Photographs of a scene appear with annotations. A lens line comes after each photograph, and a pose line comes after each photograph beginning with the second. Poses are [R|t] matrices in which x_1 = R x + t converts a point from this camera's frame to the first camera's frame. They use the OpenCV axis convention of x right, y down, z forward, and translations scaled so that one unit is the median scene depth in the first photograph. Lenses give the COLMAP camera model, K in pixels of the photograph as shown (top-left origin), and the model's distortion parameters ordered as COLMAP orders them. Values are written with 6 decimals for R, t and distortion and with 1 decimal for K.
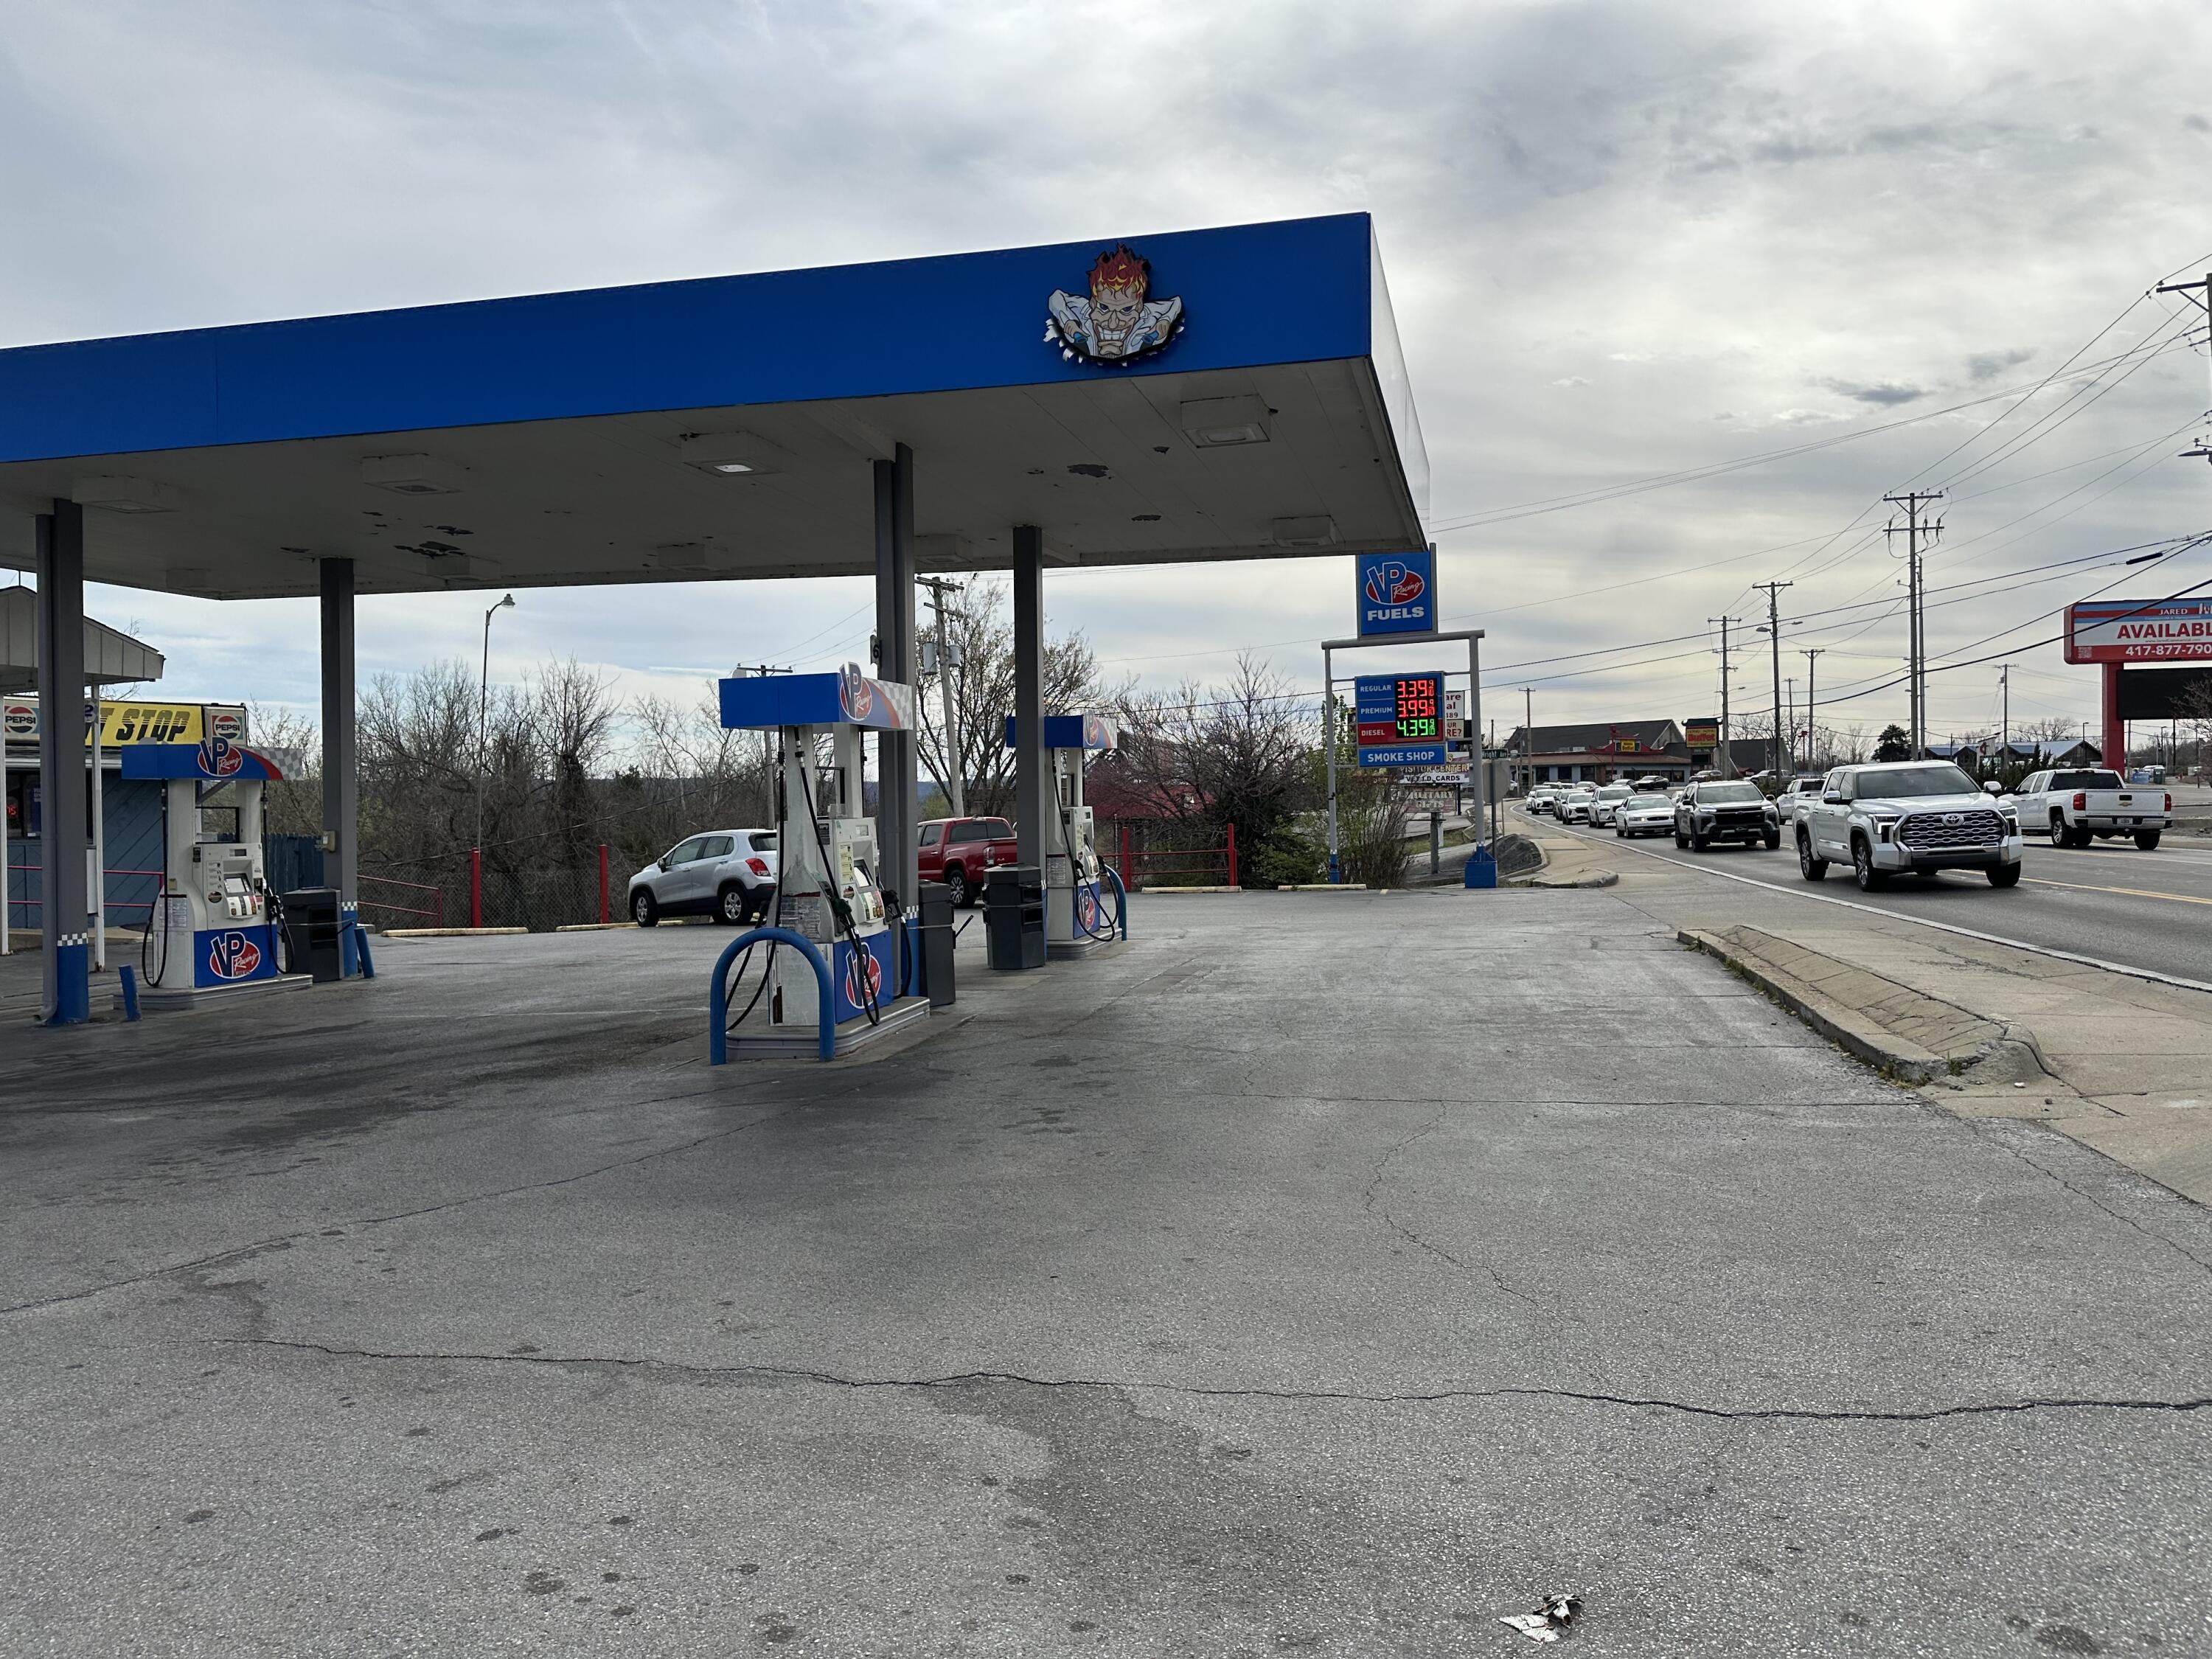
lens RADIAL K [[1632.3, 0, 1114.4], [0, 1632.3, 840.3], [0, 0, 1]] dist [0.191692, -0.392742]
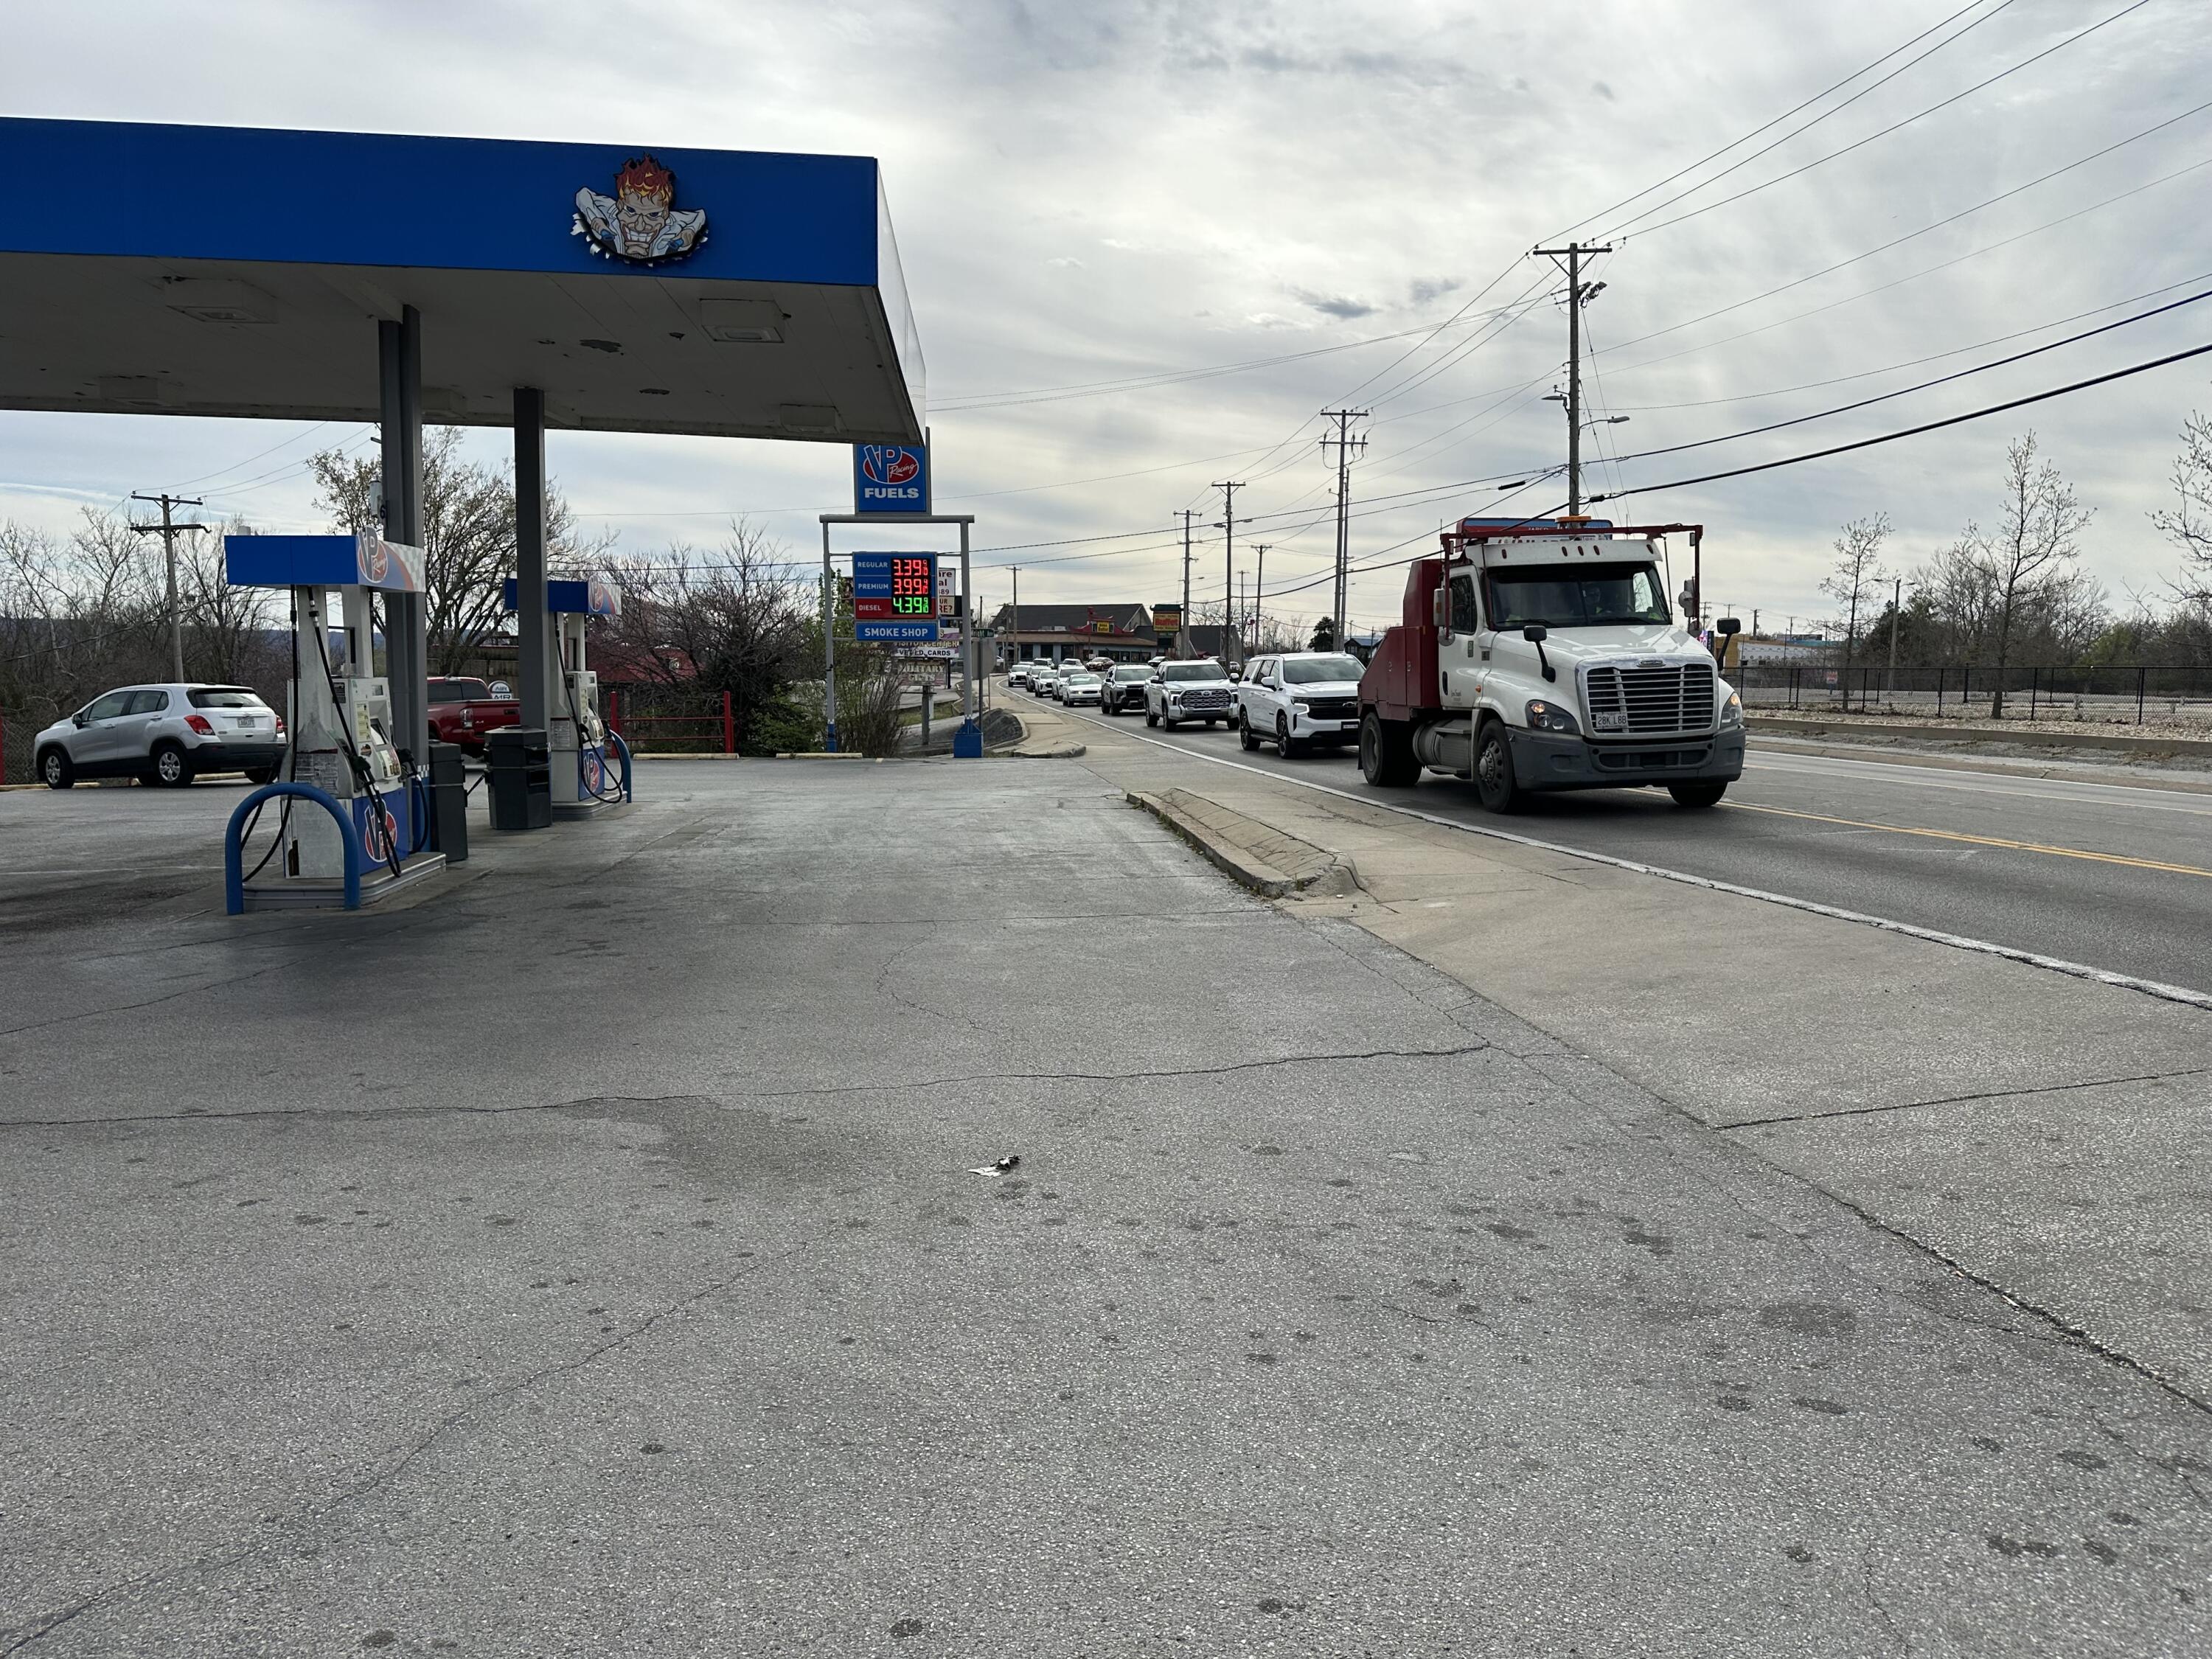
lens RADIAL K [[1679.3, 0, 1152.5], [0, 1679.3, 820.9], [0, 0, 1]] dist [-0.000703, -0.005194]
pose [[0.946553, 0.001695, 0.322544, -0.023855], [-0.022651, 0.997867, 0.061227, 0.000318], [-0.321752, -0.065261, 0.944572, -0.108658]]
